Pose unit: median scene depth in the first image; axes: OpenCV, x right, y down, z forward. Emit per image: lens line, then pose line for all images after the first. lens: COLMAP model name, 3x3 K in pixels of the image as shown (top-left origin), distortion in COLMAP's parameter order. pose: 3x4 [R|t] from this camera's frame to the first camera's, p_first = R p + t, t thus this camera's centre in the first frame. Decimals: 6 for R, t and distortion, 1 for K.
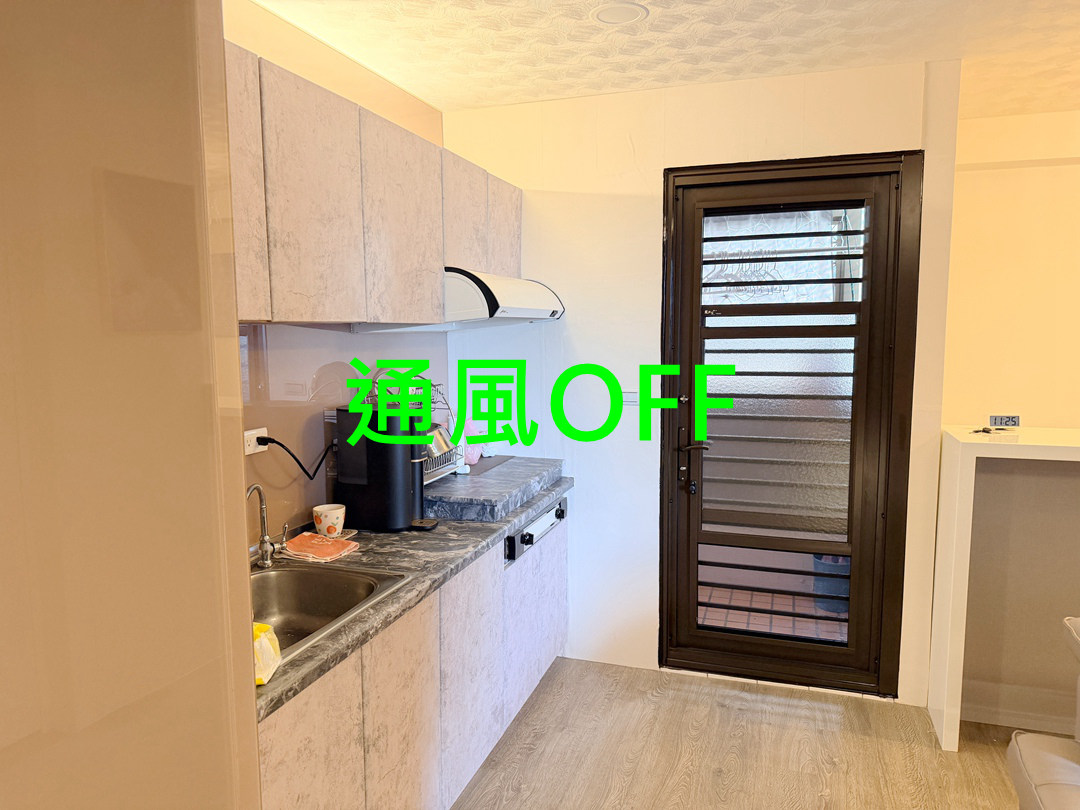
lens RADIAL K [[753.5, 0, 542.7], [0, 753.5, 412.7], [0, 0, 1]] dist [0.019958, -0.033983]
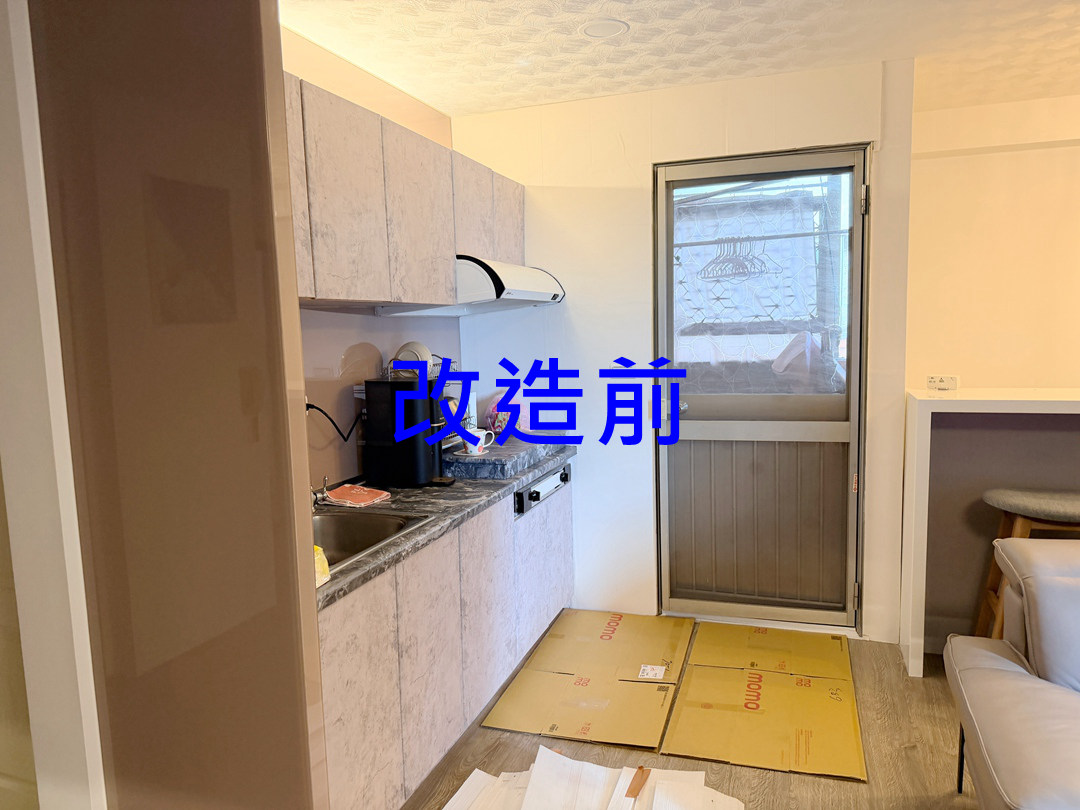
lens RADIAL K [[753.5, 0, 542.5], [0, 753.5, 416.4], [0, 0, 1]] dist [0.019958, -0.033983]
pose [[0.999632, -0.020815, -0.017395, 0.014216], [0.020909, 0.999768, 0.005224, 0.045342], [0.017283, -0.005586, 0.999835, -0.132081]]
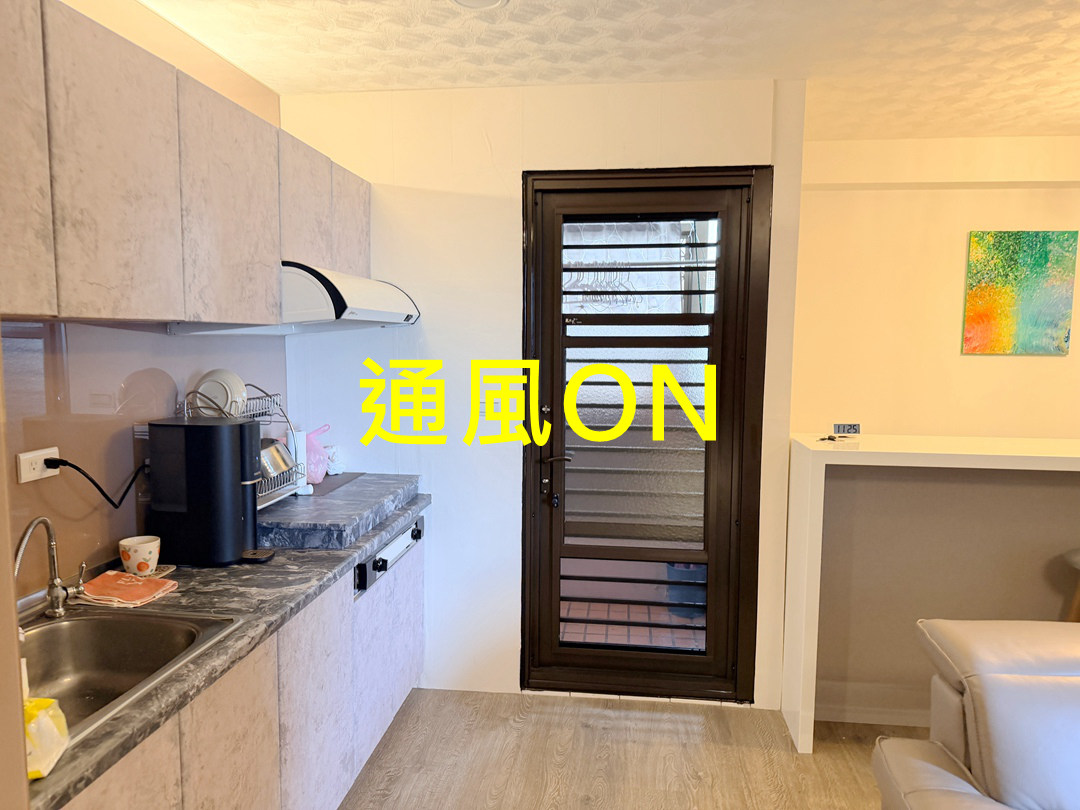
lens RADIAL K [[753.5, 0, 547.9], [0, 753.5, 412.3], [0, 0, 1]] dist [0.019958, -0.033983]
pose [[0.978770, -0.006106, 0.204871, -0.007370], [0.008929, 0.999877, -0.012857, -0.002263], [-0.204767, 0.014413, 0.978705, 0.066998]]
